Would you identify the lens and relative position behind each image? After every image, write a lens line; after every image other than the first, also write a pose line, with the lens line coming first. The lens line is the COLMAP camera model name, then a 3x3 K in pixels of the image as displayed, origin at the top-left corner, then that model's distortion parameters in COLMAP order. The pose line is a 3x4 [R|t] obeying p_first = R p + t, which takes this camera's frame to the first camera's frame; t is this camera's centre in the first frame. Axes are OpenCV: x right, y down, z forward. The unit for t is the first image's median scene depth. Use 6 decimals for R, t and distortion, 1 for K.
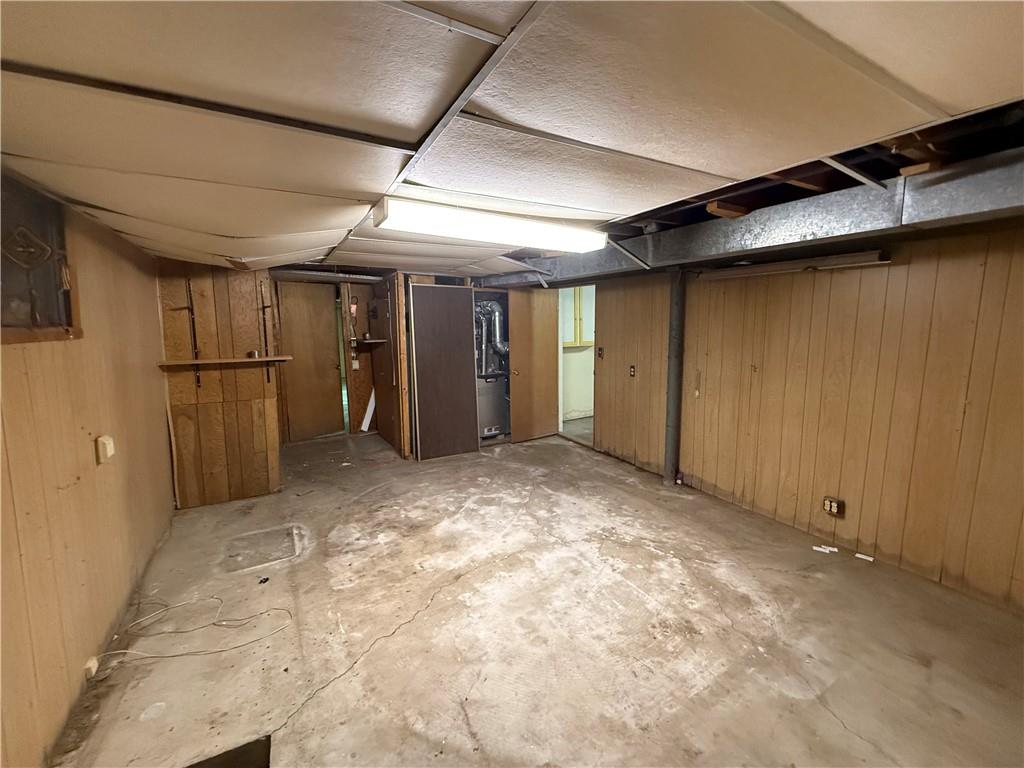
lens RADIAL K [[420.6, 0, 511.0], [0, 420.6, 383.0], [0, 0, 1]] dist [-0.000672, 0.000009]
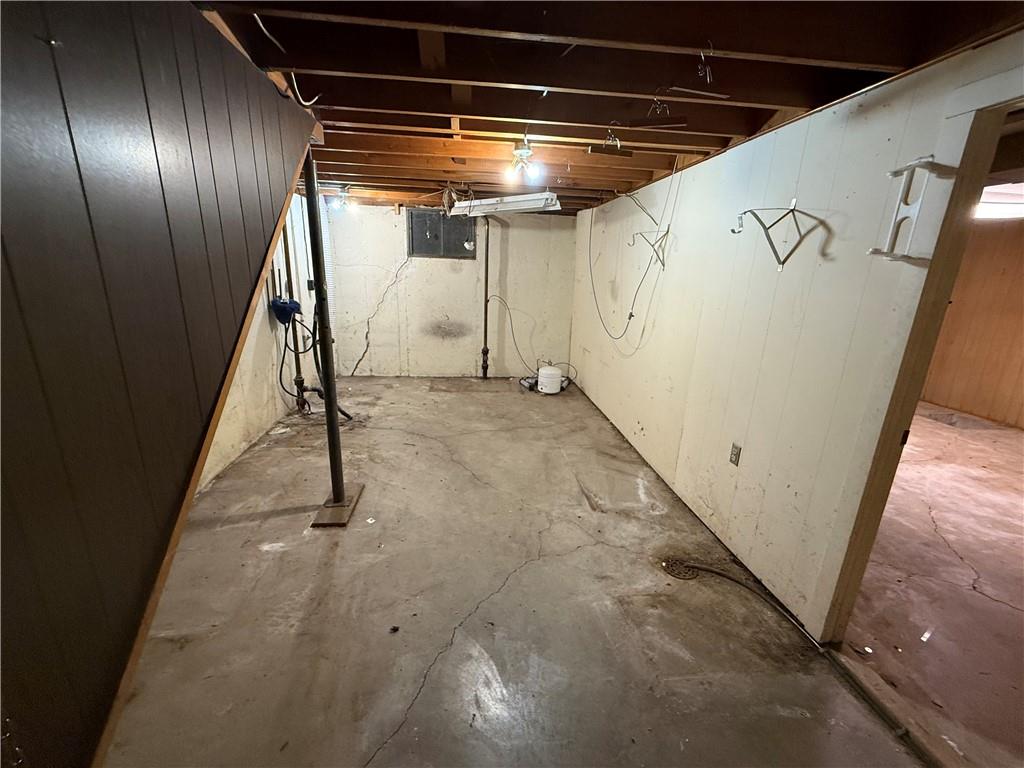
lens RADIAL K [[420.6, 0, 511.0], [0, 420.6, 383.0], [0, 0, 1]] dist [-0.000672, 0.000009]
pose [[-0.918803, -0.121588, 0.375523, 0.587669], [0.039013, 0.918742, 0.392926, -0.319796], [-0.392784, 0.375672, -0.839399, 2.267159]]
